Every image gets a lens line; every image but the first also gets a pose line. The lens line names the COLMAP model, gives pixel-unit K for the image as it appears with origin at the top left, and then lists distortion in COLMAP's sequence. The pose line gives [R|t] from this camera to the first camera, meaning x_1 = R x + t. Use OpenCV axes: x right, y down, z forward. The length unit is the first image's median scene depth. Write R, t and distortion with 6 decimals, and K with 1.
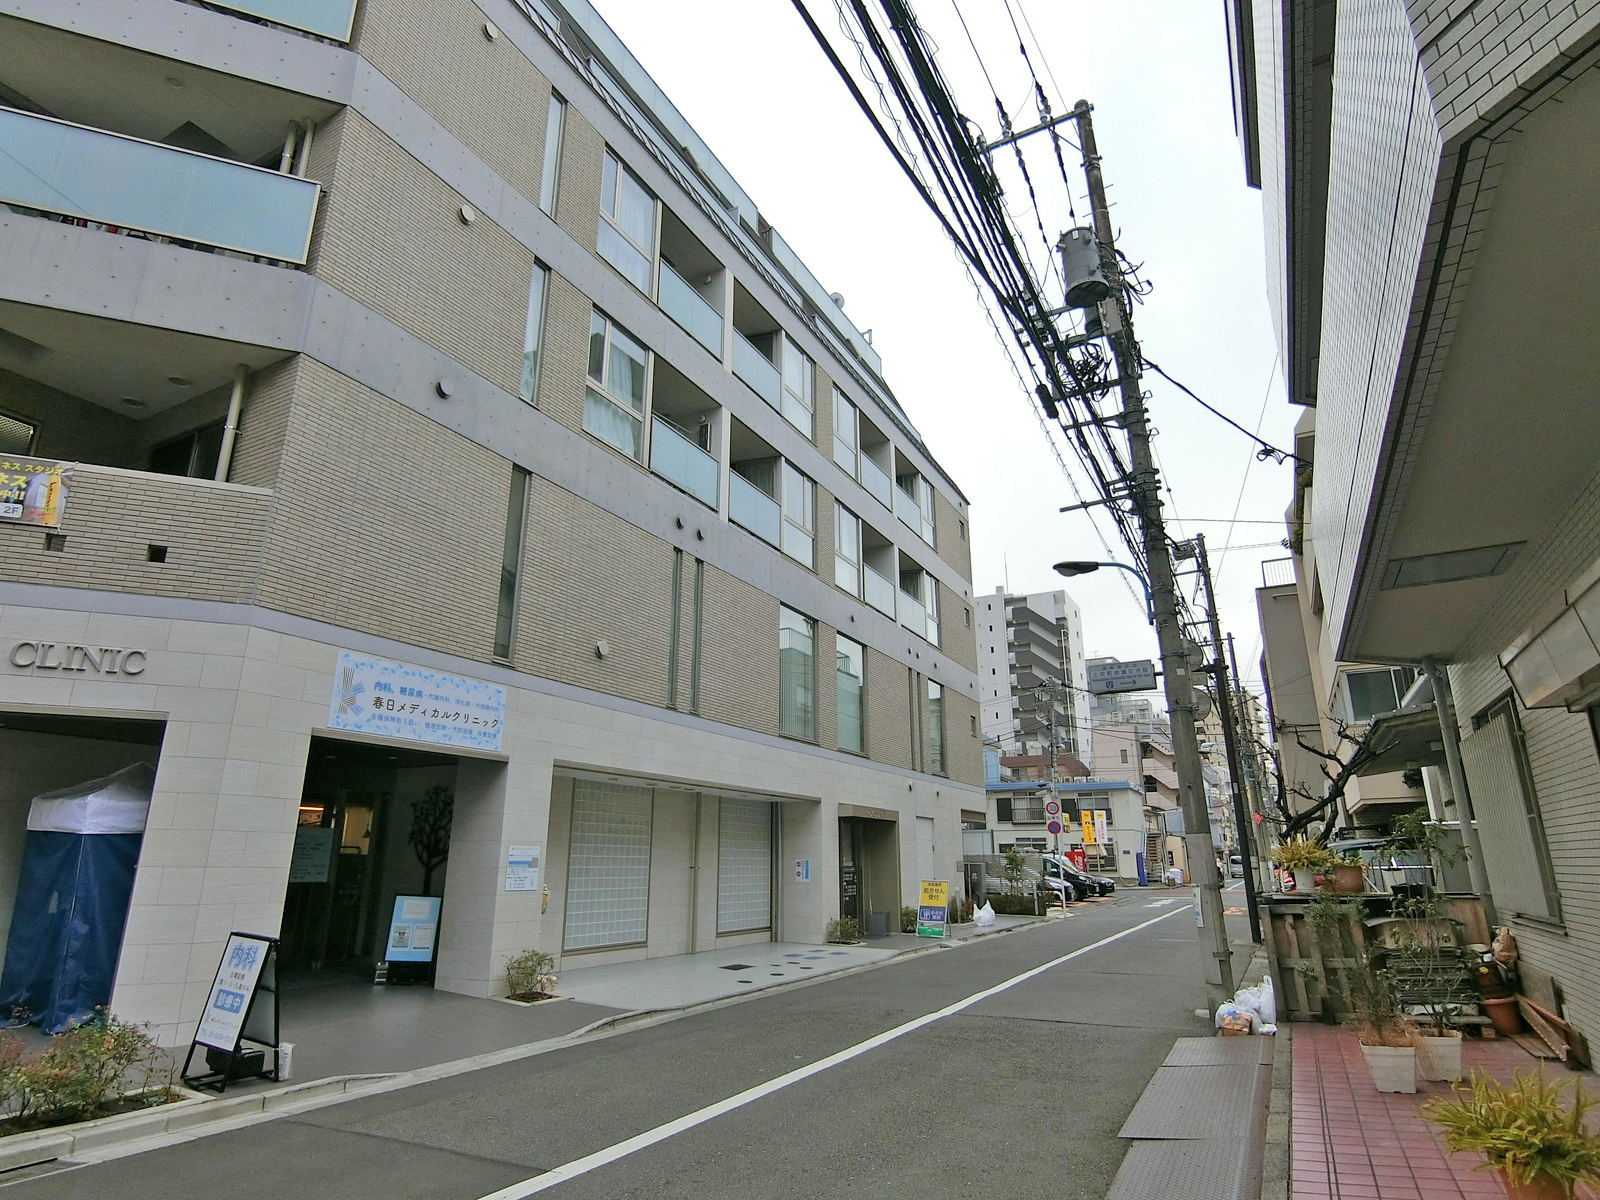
lens RADIAL K [[882.0, 0, 798.5], [0, 882.0, 600.4], [0, 0, 1]] dist [-0.006905, -0.001939]
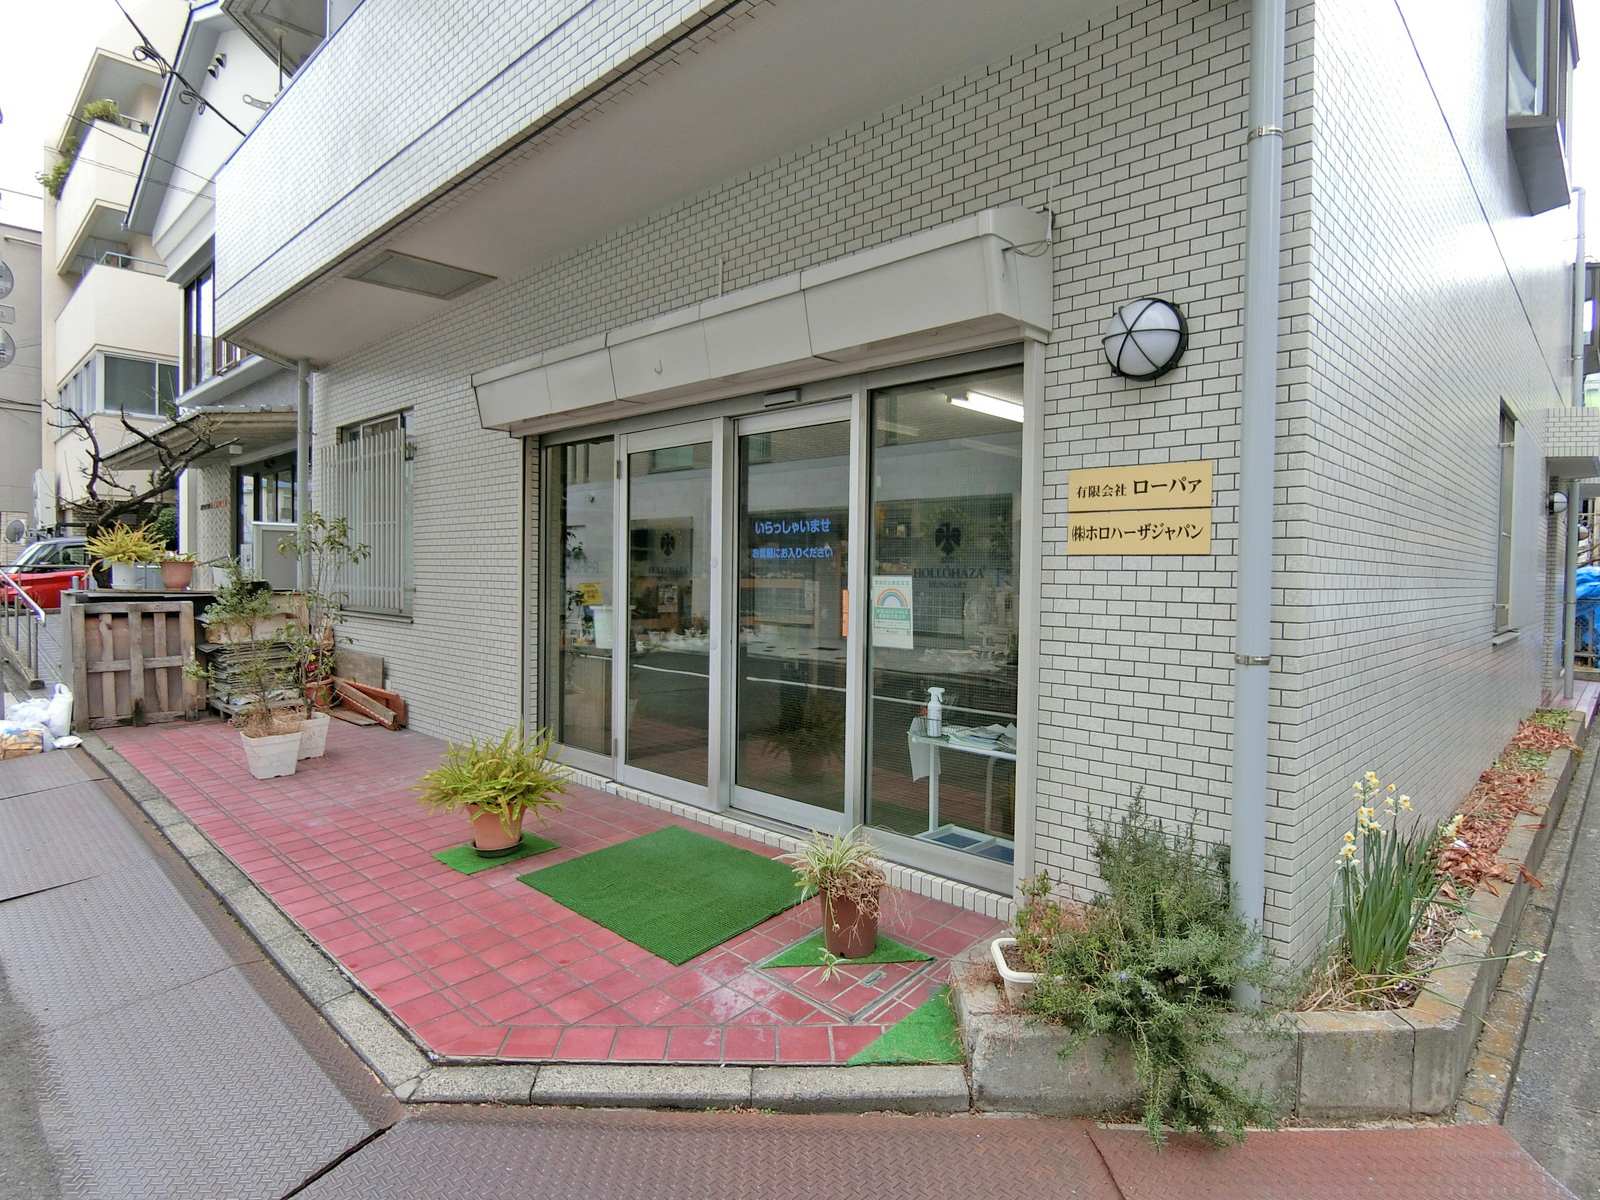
lens RADIAL K [[882.0, 0, 797.0], [0, 882.0, 596.0], [0, 0, 1]] dist [-0.006905, -0.001939]
pose [[0.279750, -0.009230, 0.960028, -0.078325], [-0.297537, 0.949888, 0.095834, 0.062403], [-0.912804, -0.312453, 0.262985, 0.175656]]
